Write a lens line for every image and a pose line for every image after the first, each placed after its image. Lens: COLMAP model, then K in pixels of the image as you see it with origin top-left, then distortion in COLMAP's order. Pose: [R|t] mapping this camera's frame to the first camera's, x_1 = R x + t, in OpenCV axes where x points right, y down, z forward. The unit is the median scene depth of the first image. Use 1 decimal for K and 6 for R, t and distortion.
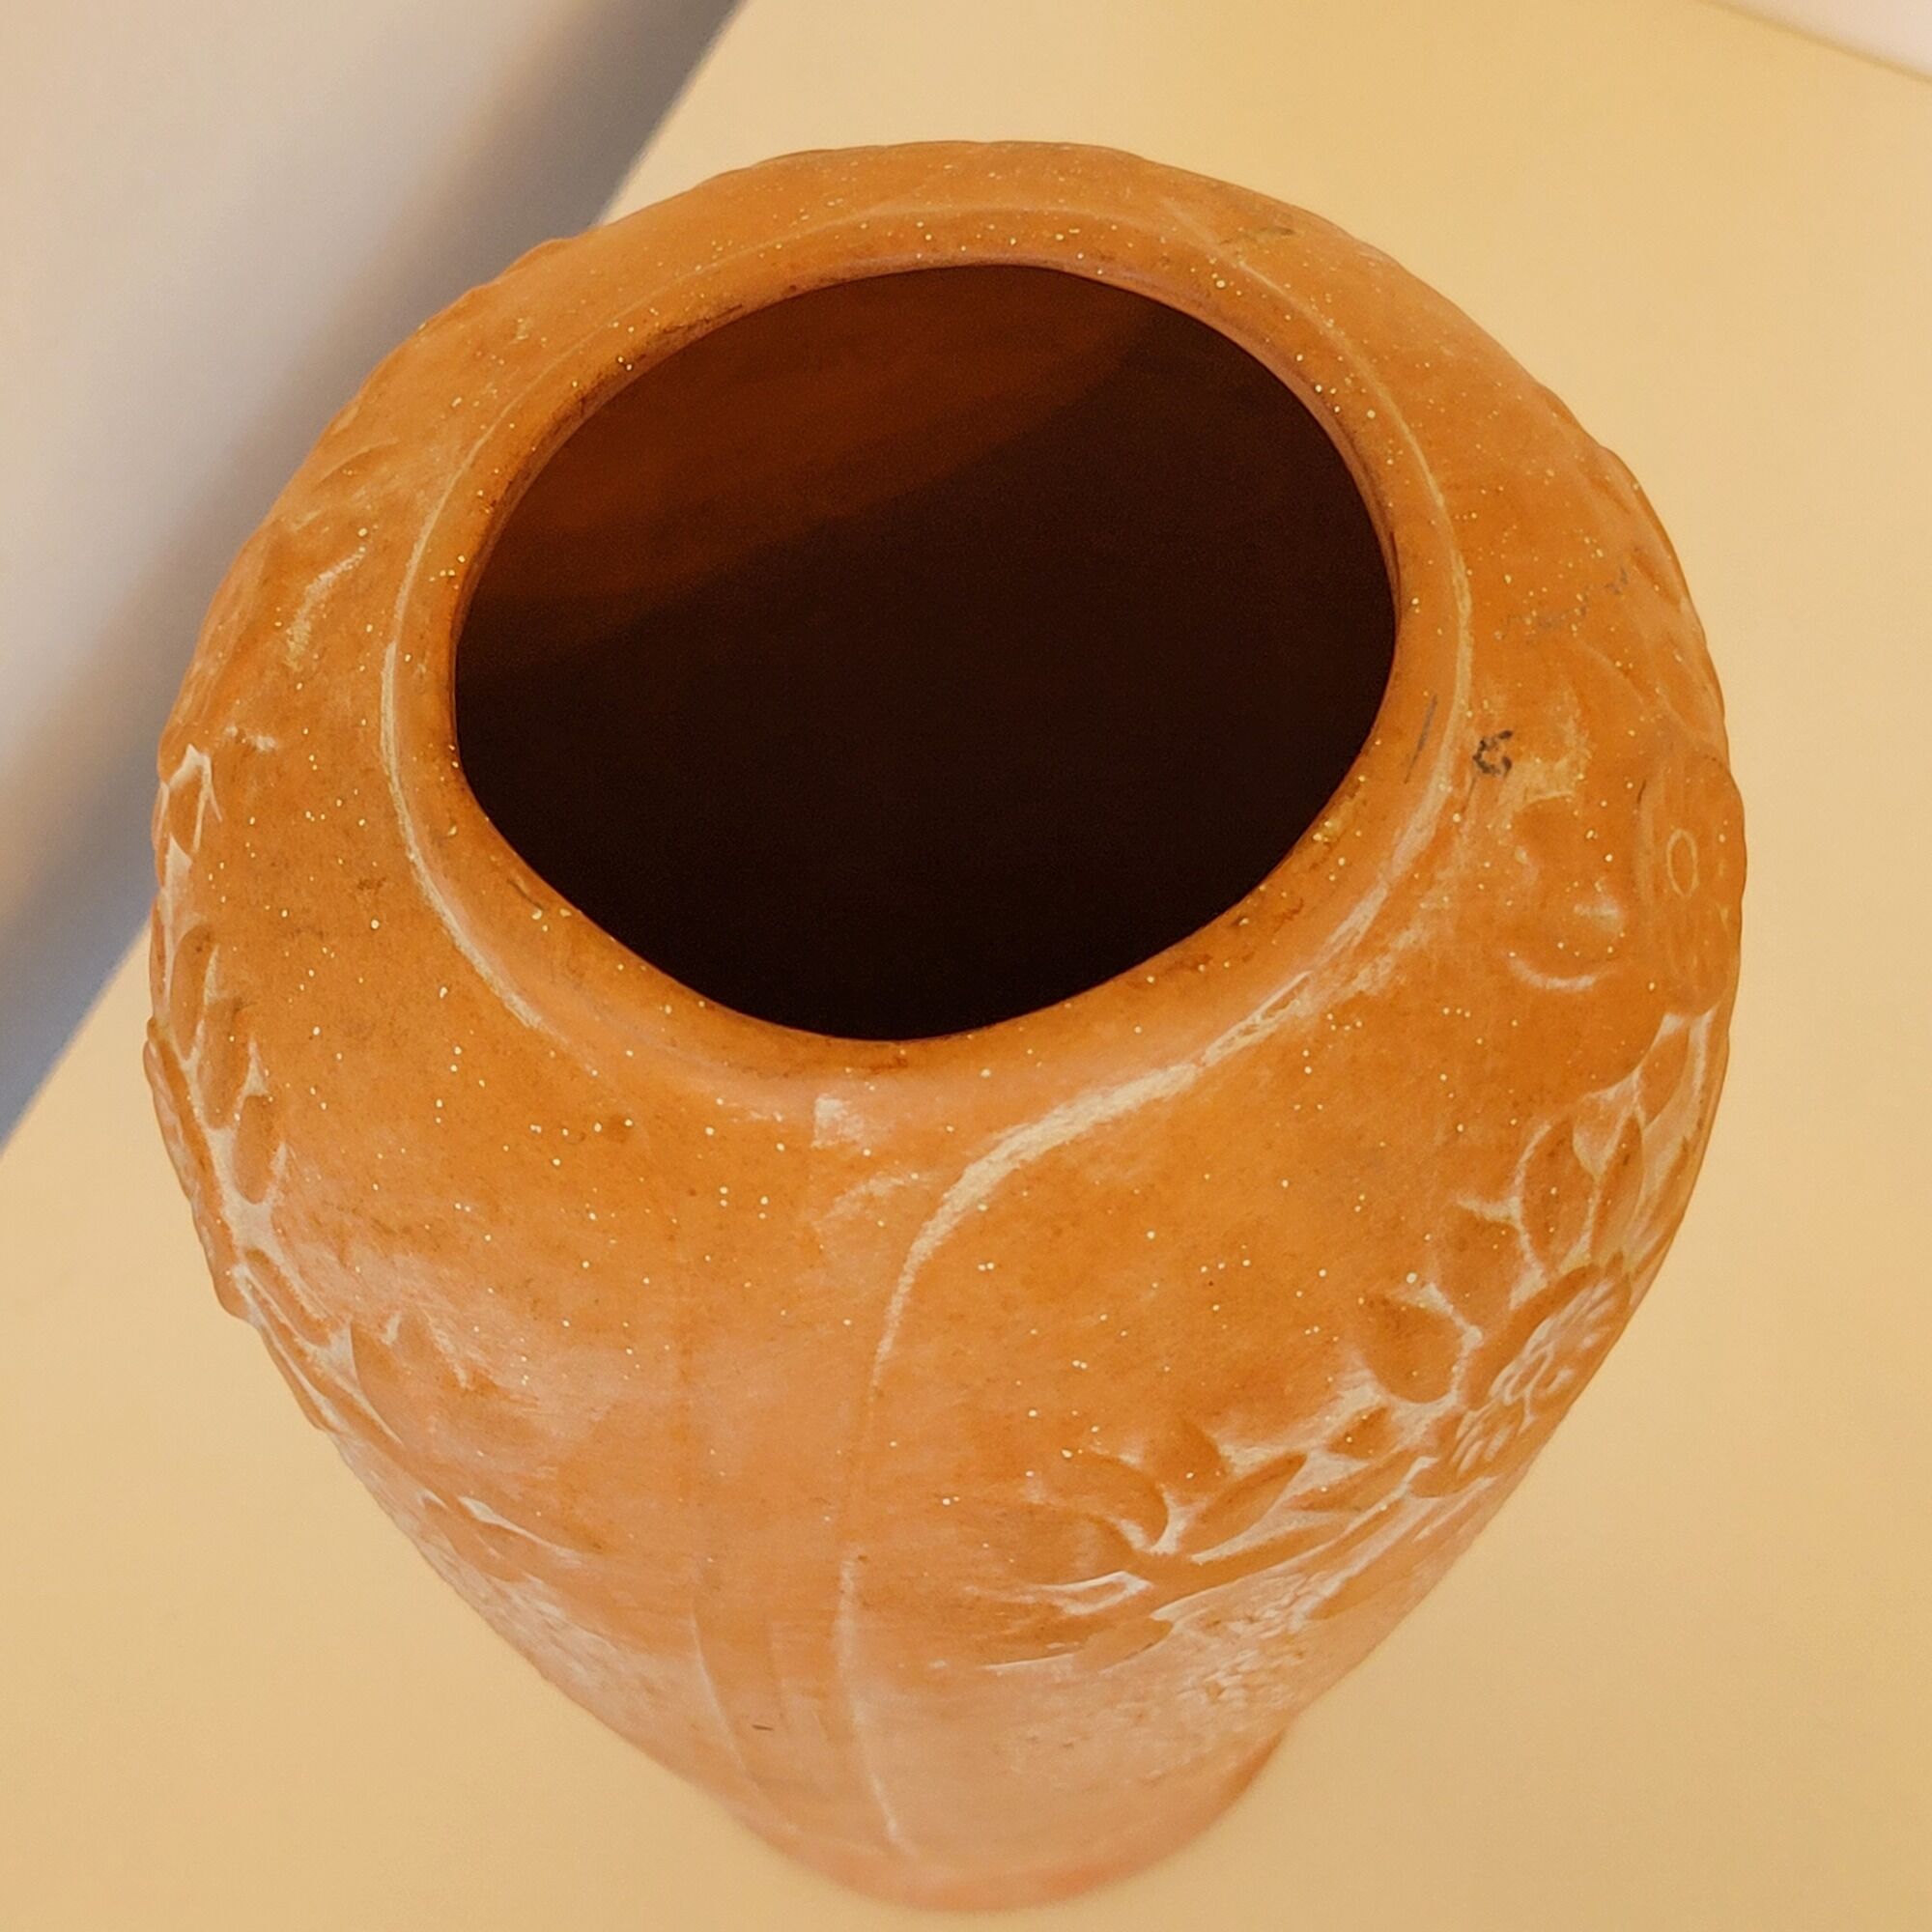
lens RADIAL K [[4054.8, 0, 832.8], [0, 4054.8, 852.2], [0, 0, 1]] dist [-0.017669, 0.000000]
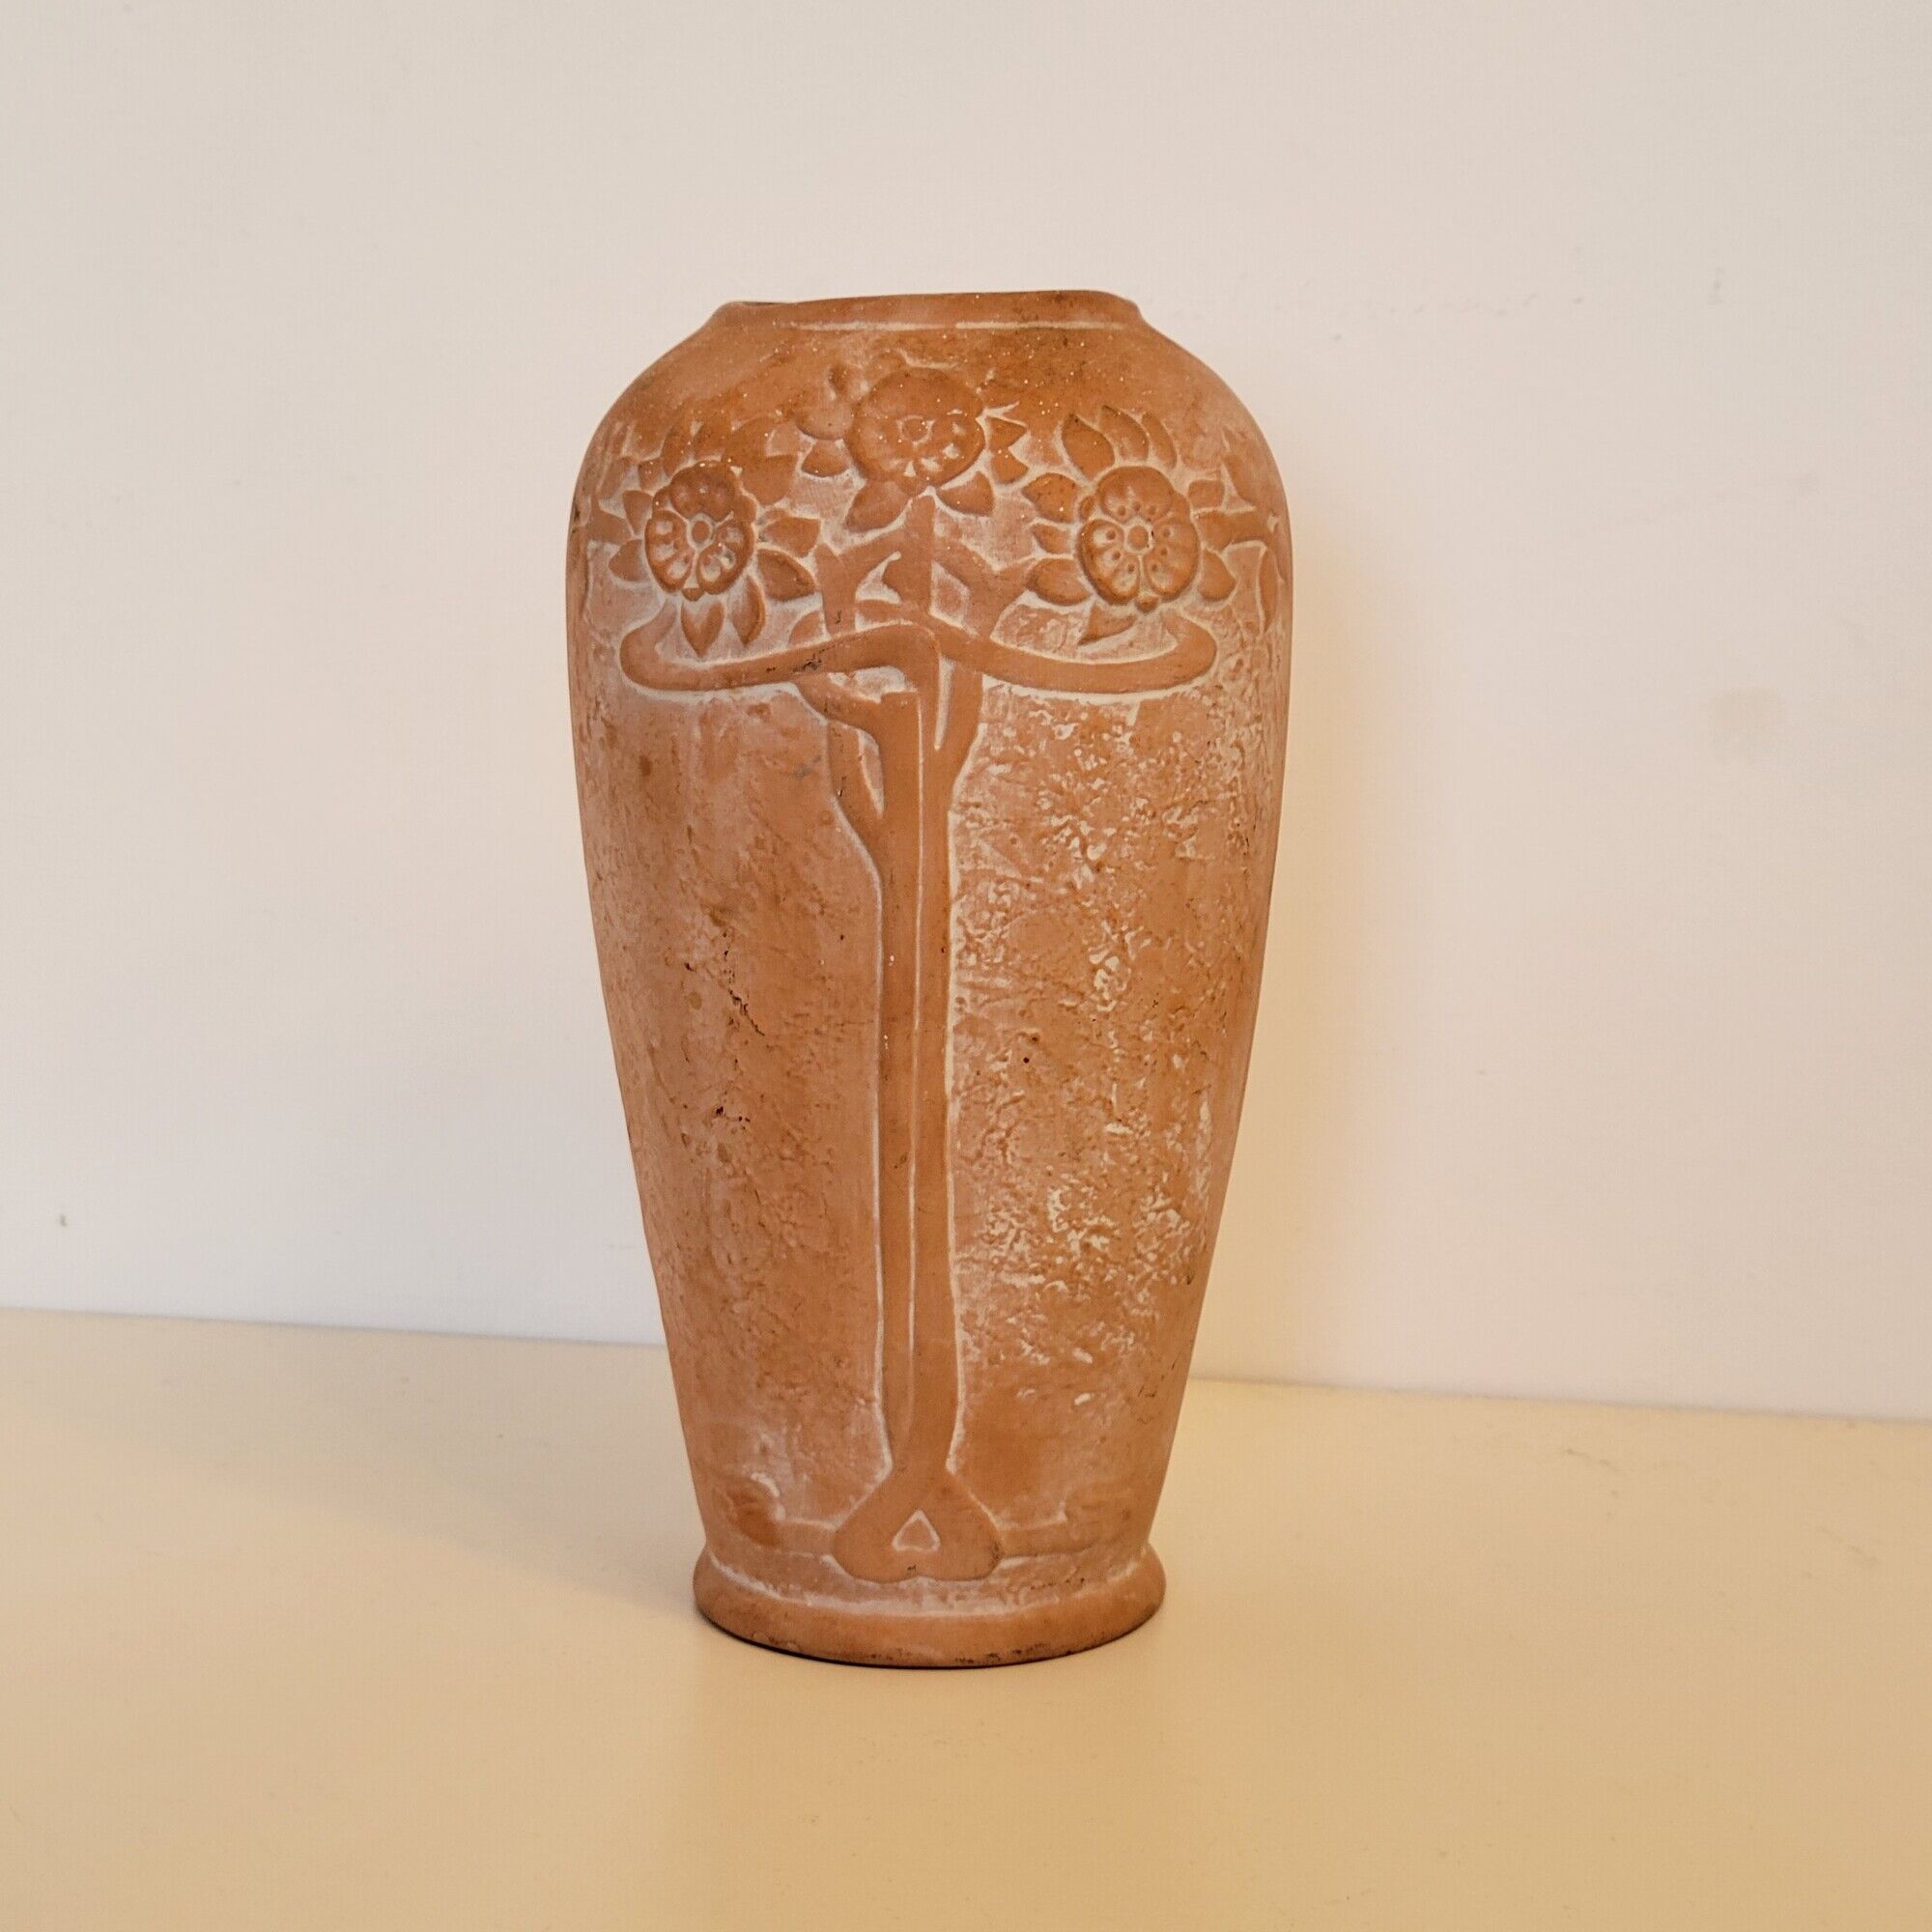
lens RADIAL K [[3957.3, 0, 929.9], [0, 3957.3, 923.7], [0, 0, 1]] dist [-0.055454, 0.000000]
pose [[-0.167294, -0.101570, 0.980661, -2.385664], [0.887061, 0.418595, 0.194682, -0.366791], [-0.430273, 0.902475, 0.020070, 1.304492]]
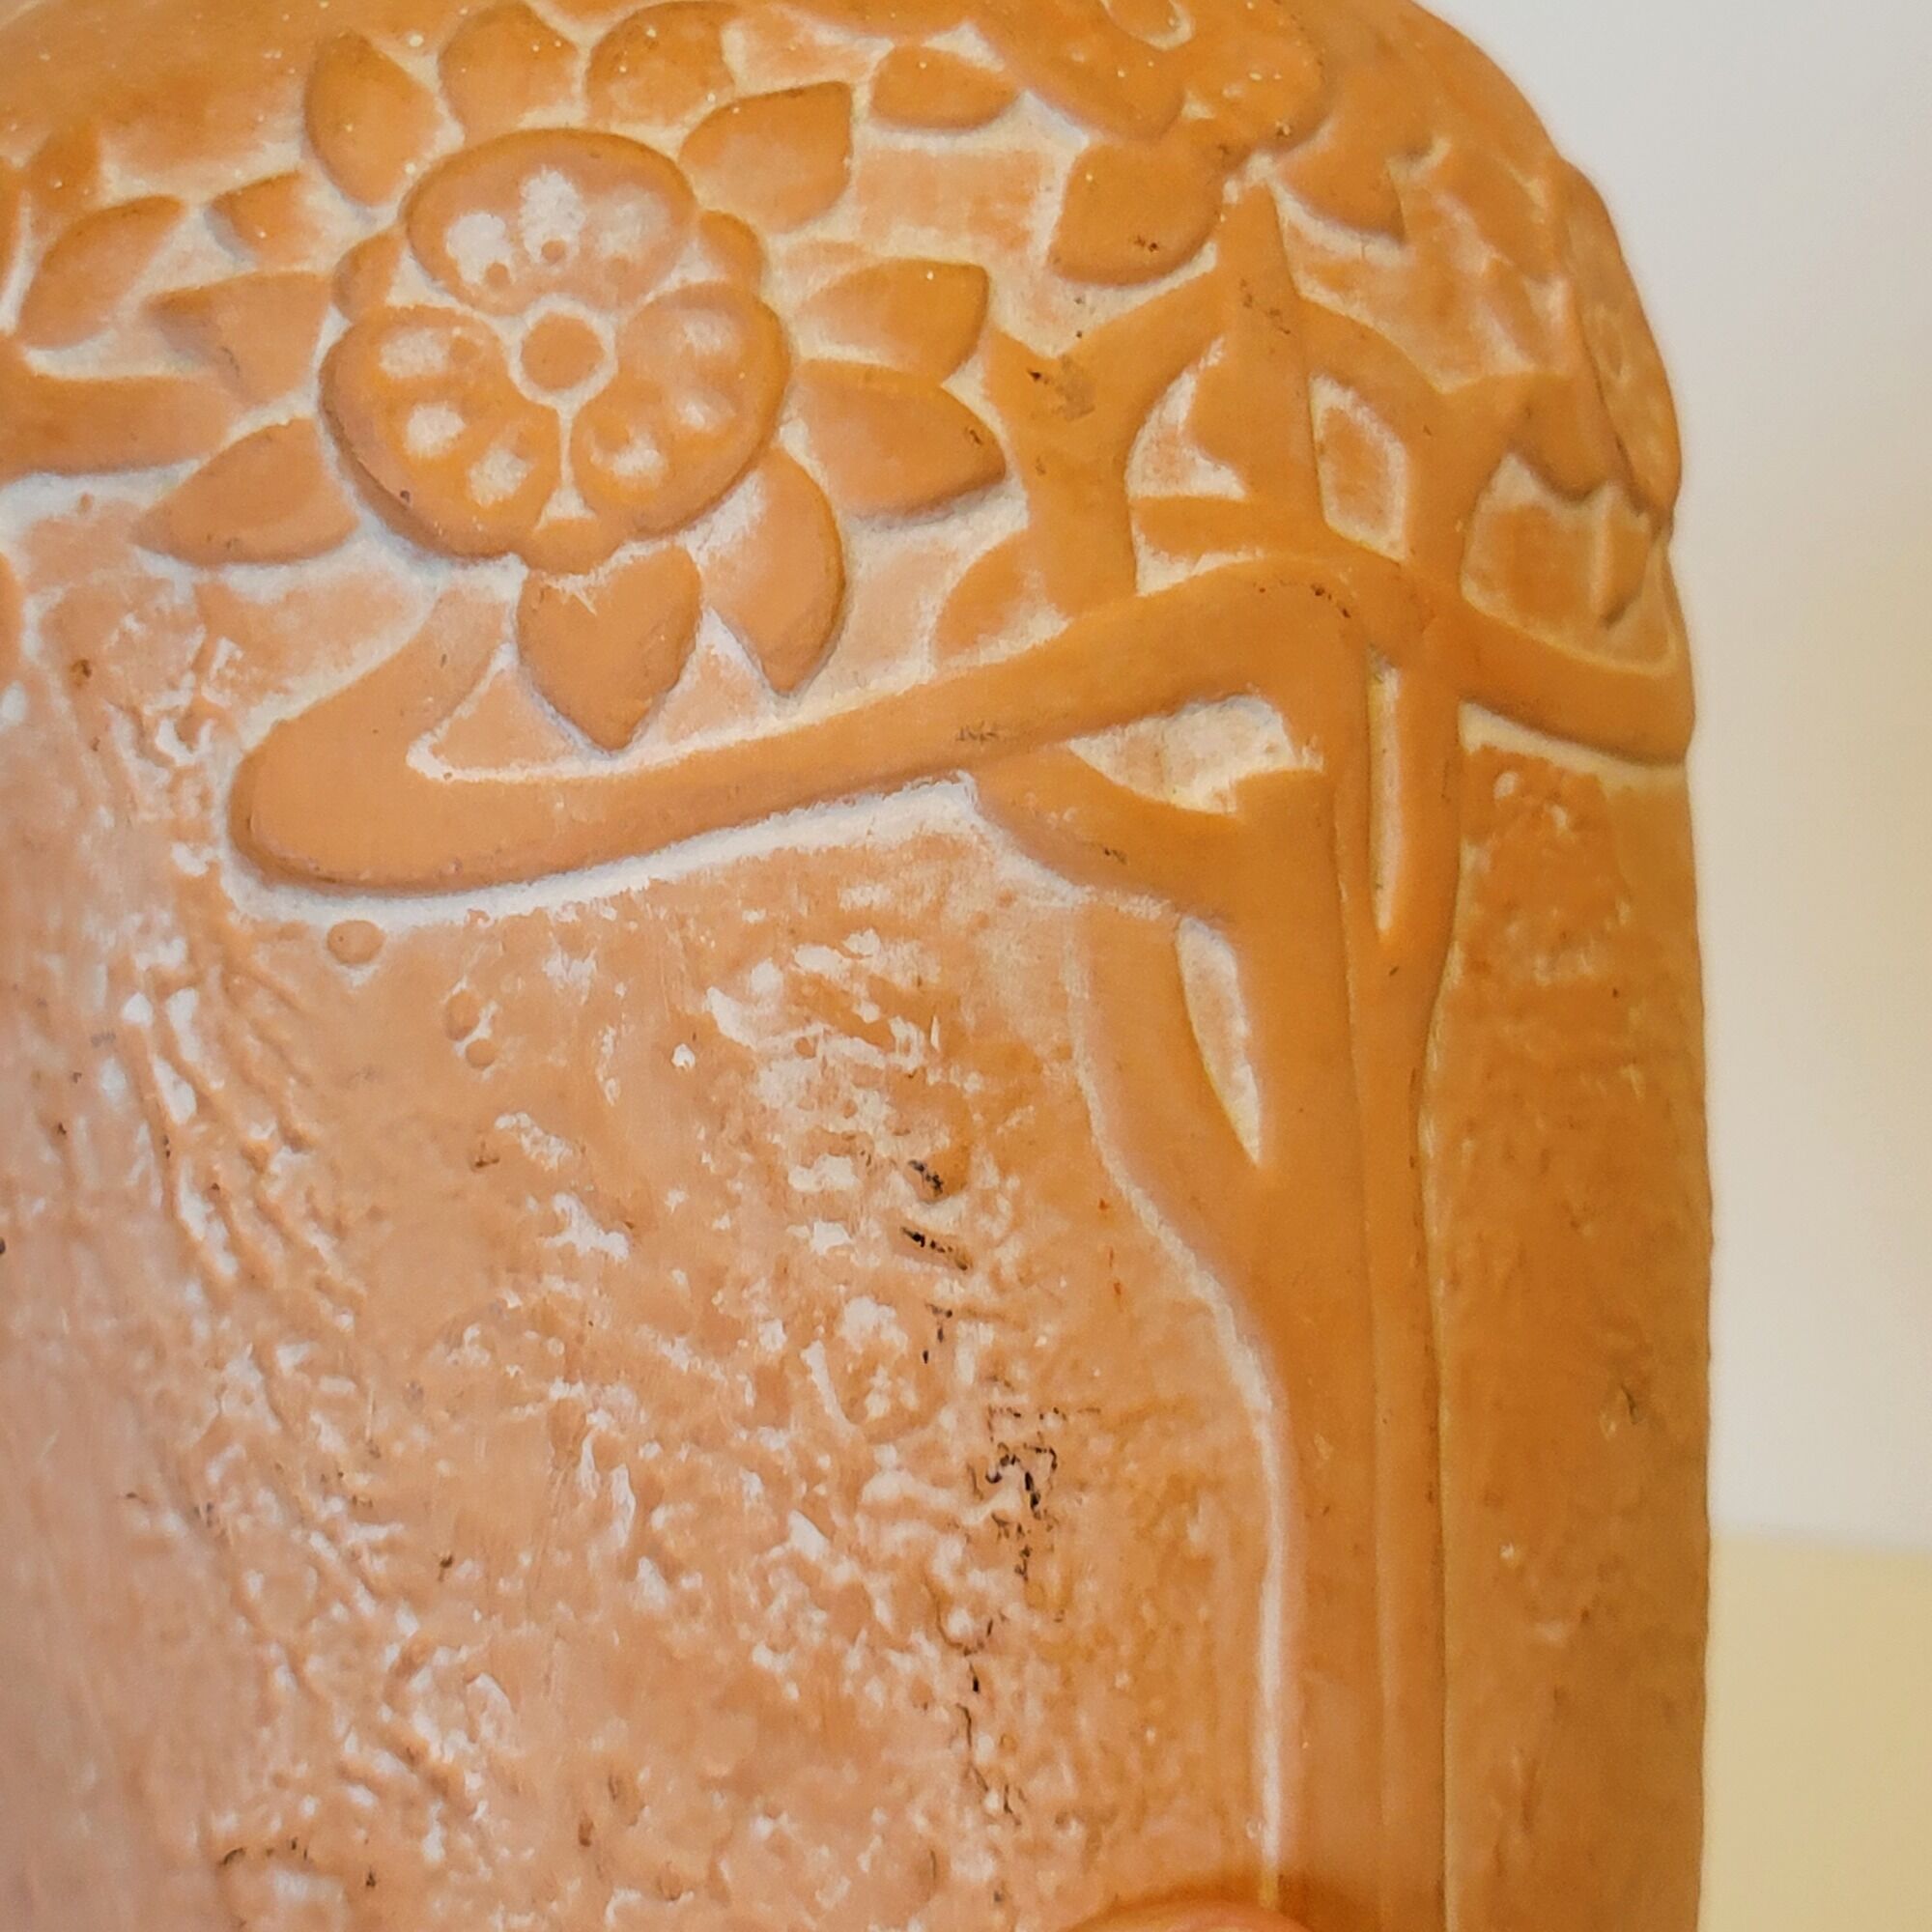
lens RADIAL K [[4054.8, 0, 816.6], [0, 4054.8, 857.0], [0, 0, 1]] dist [-0.017669, 0.000000]
pose [[0.681536, -0.047866, -0.730218, 0.730275], [-0.616396, 0.500276, -0.608095, 0.587993], [0.394417, 0.864542, 0.311452, 0.926091]]
